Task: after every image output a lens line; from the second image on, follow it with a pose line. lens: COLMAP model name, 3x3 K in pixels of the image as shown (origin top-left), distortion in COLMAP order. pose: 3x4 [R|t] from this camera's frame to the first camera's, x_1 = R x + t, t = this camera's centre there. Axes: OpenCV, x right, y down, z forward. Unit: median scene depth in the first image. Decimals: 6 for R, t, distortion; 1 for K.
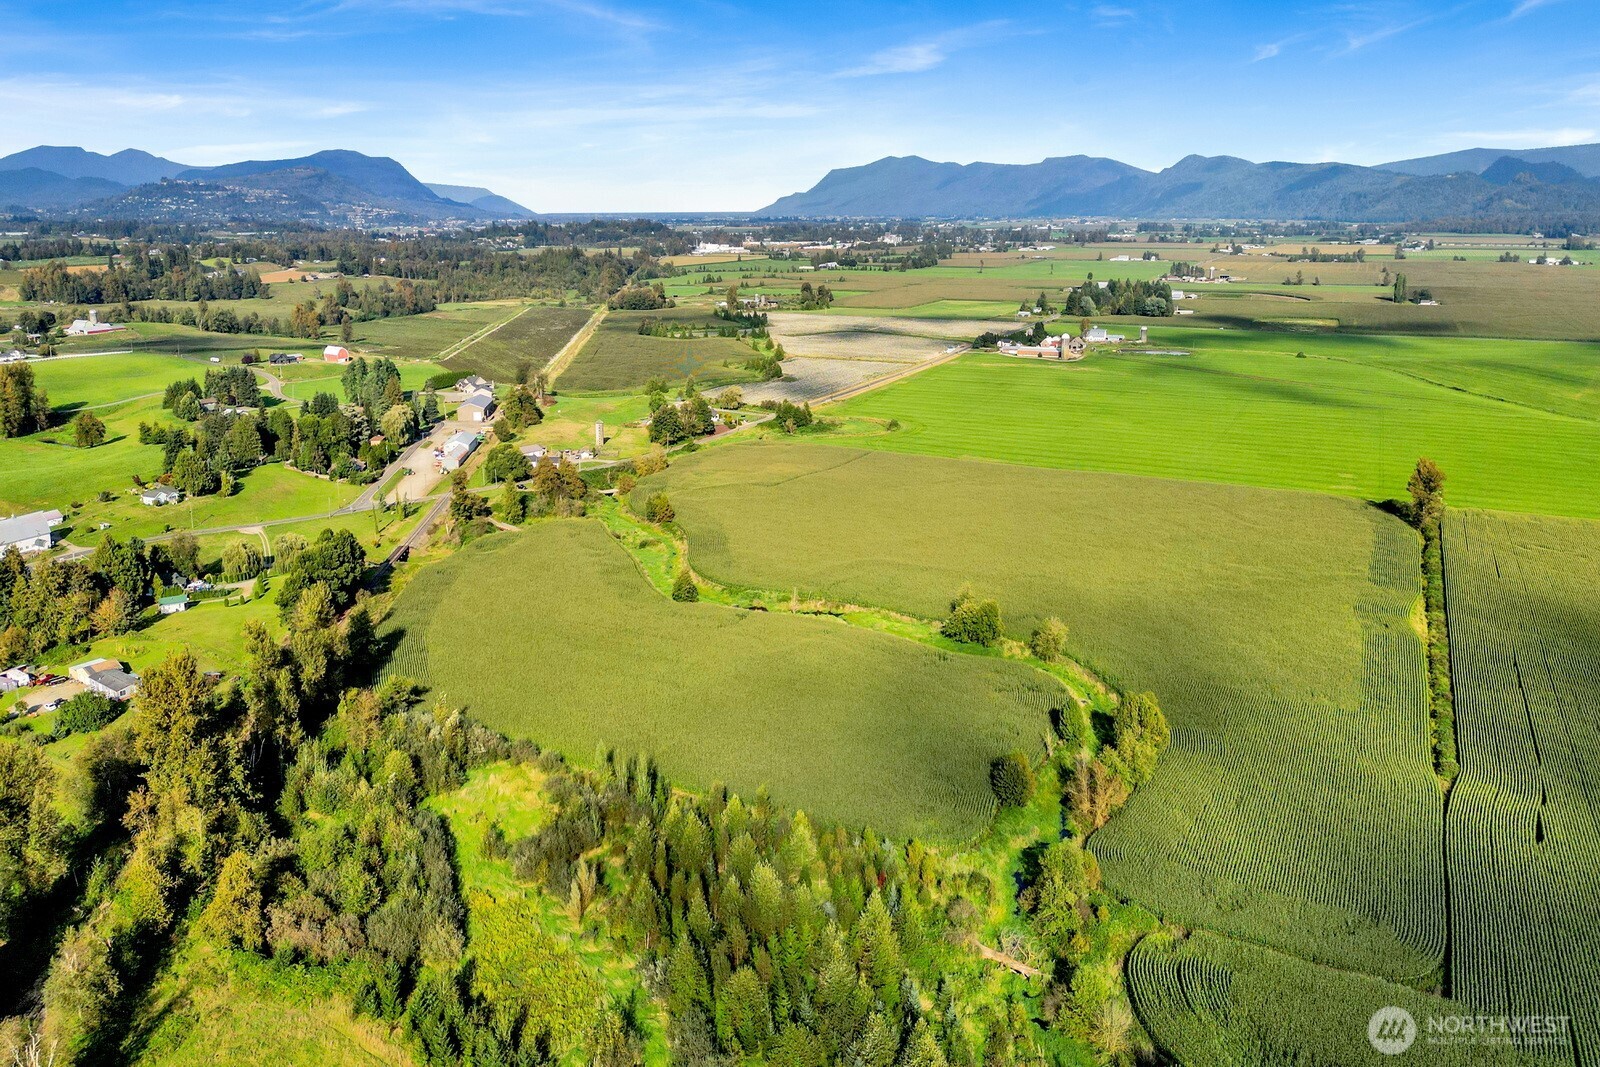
lens RADIAL K [[1117.6, 0, 794.6], [0, 1117.6, 535.4], [0, 0, 1]] dist [0.093683, -0.089114]
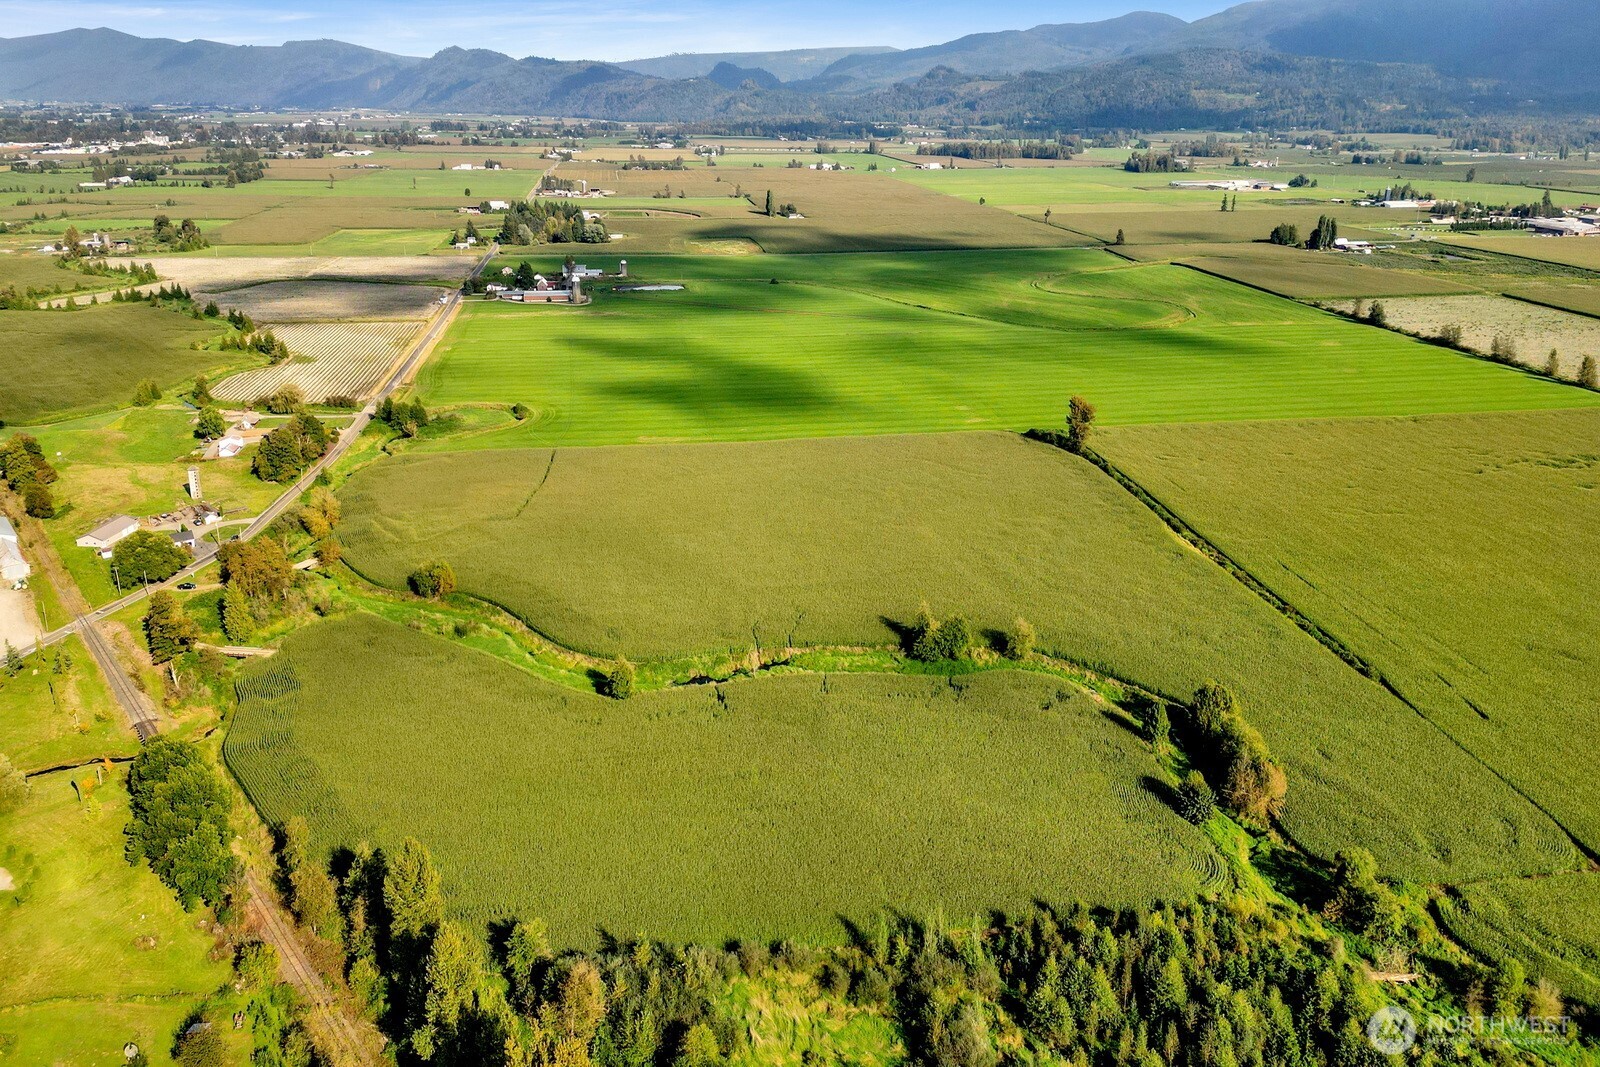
lens RADIAL K [[1127.7, 0, 808.8], [0, 1127.7, 512.4], [0, 0, 1]] dist [0.092776, -0.092071]
pose [[0.810622, -0.191997, 0.553199, -0.293206], [0.154104, 0.981365, 0.114784, -0.104176], [-0.564928, -0.007796, 0.825103, 0.143896]]
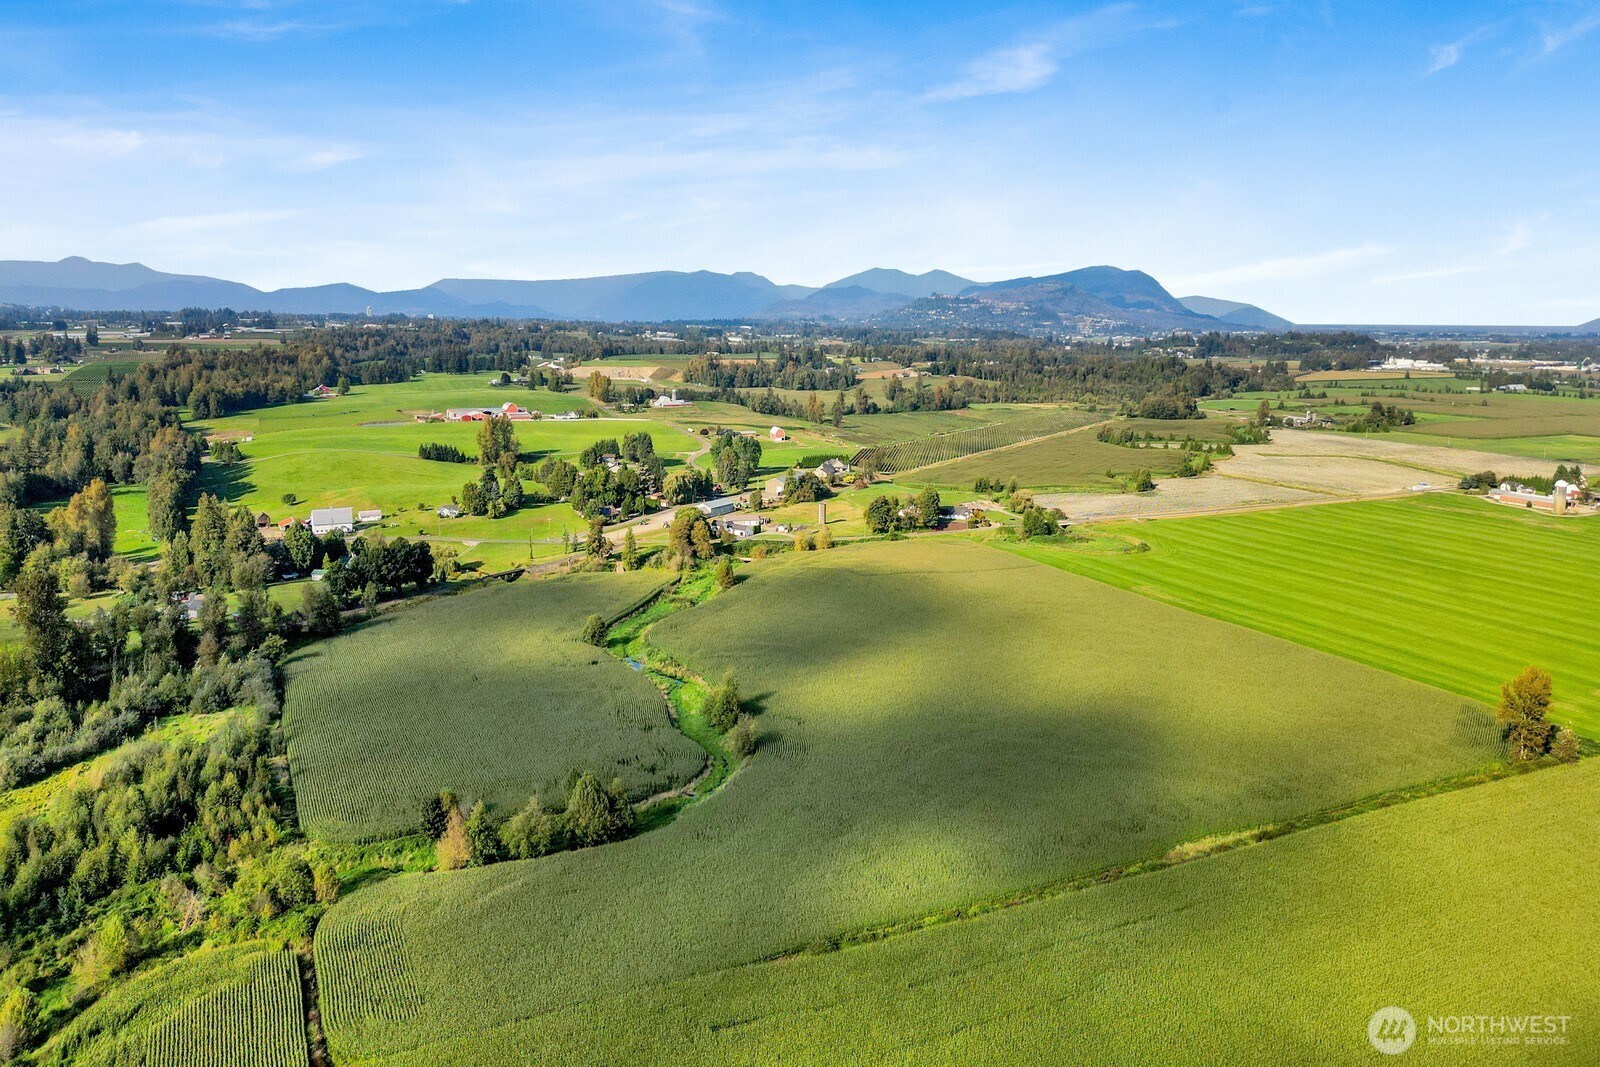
lens RADIAL K [[1127.7, 0, 808.8], [0, 1127.7, 512.4], [0, 0, 1]] dist [0.092776, -0.092071]
pose [[0.803437, 0.119400, -0.583294, 0.489400], [-0.184908, 0.981281, -0.053826, -0.033468], [0.565948, 0.151102, 0.810476, 0.118980]]
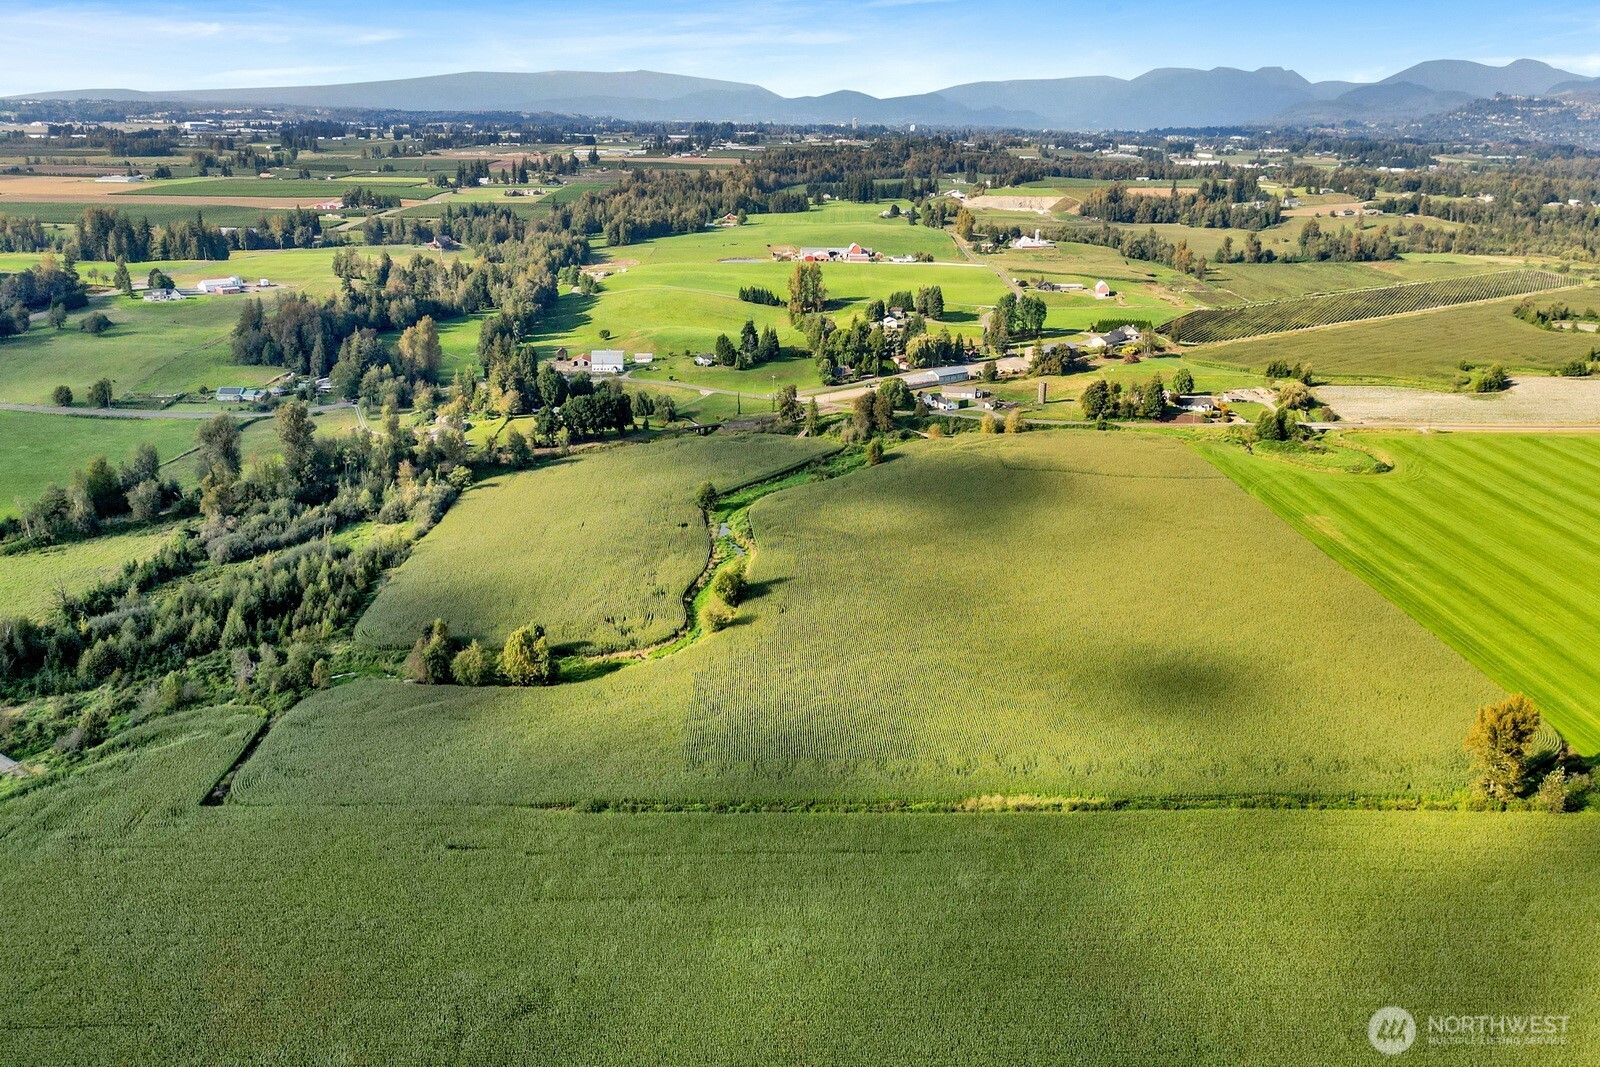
lens RADIAL K [[1127.7, 0, 808.8], [0, 1127.7, 512.4], [0, 0, 1]] dist [0.092776, -0.092071]
pose [[0.483345, 0.304984, -0.820587, 0.687947], [-0.262077, 0.944774, 0.196770, -0.147942], [0.835280, 0.119949, 0.536581, 0.274733]]
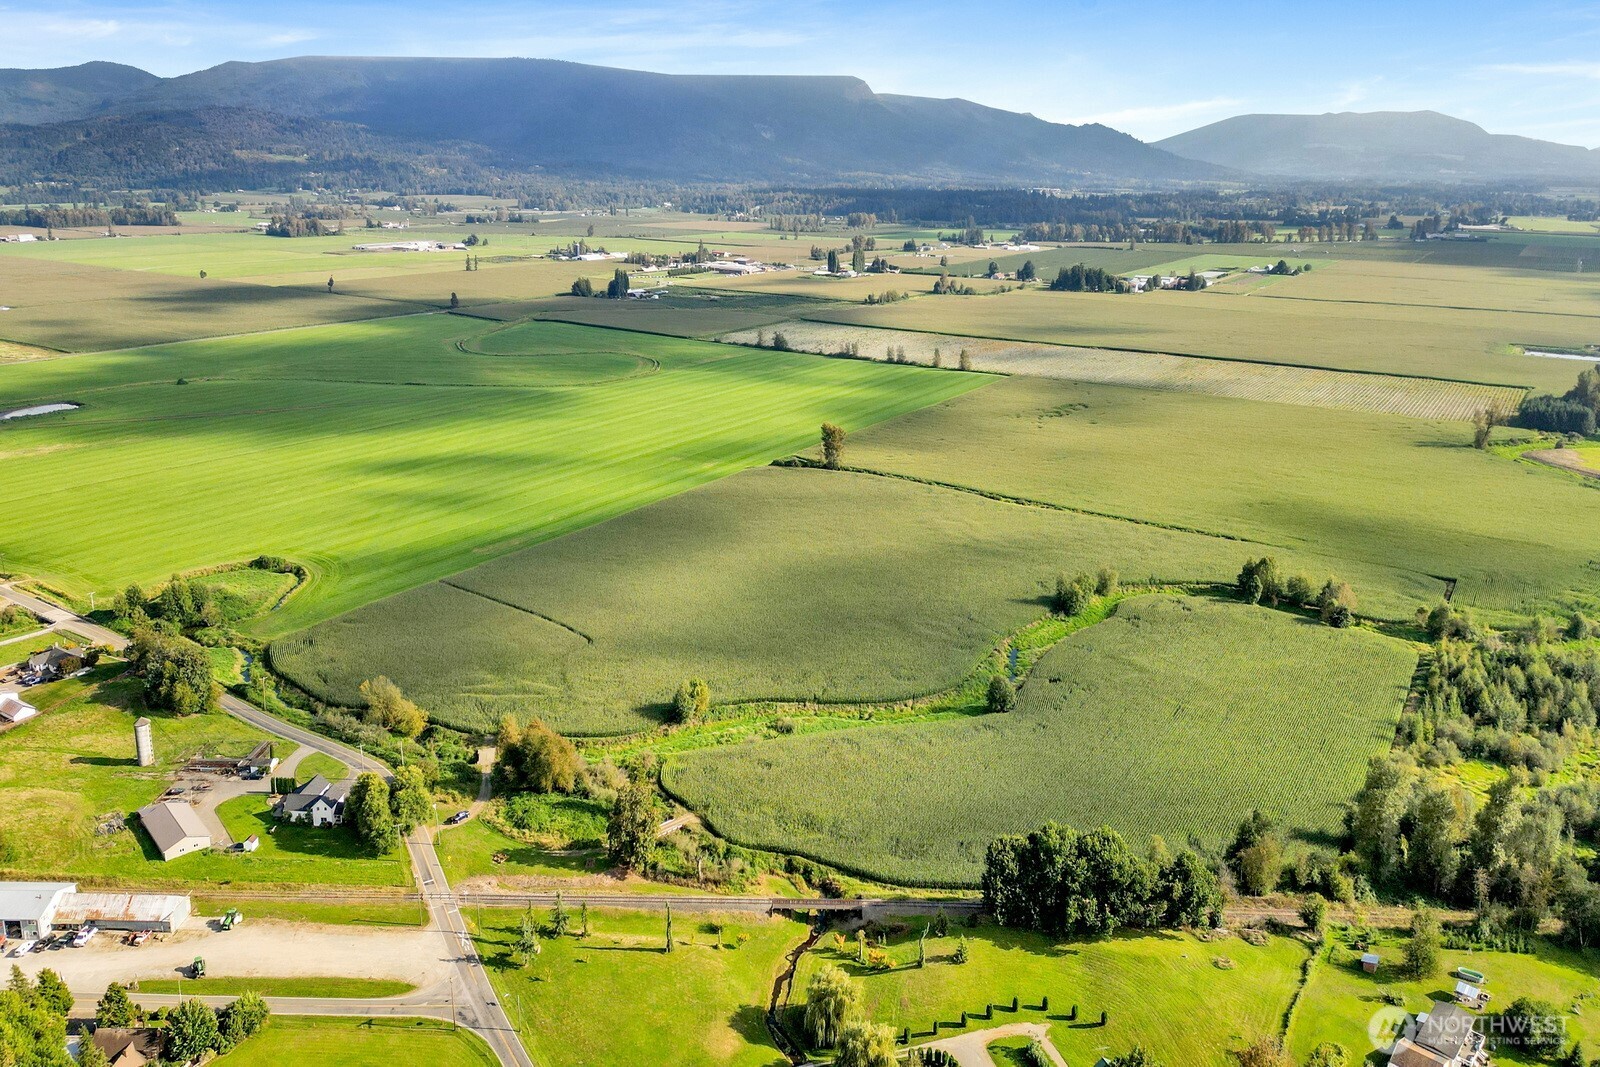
lens RADIAL K [[1113.8, 0, 856.8], [0, 1113.8, 504.2], [0, 0, 1]] dist [0.074486, -0.055297]
pose [[0.096603, -0.282743, 0.954319, -0.662113], [0.268734, 0.930604, 0.248513, -0.254086], [-0.958358, 0.232450, 0.165881, 0.622511]]
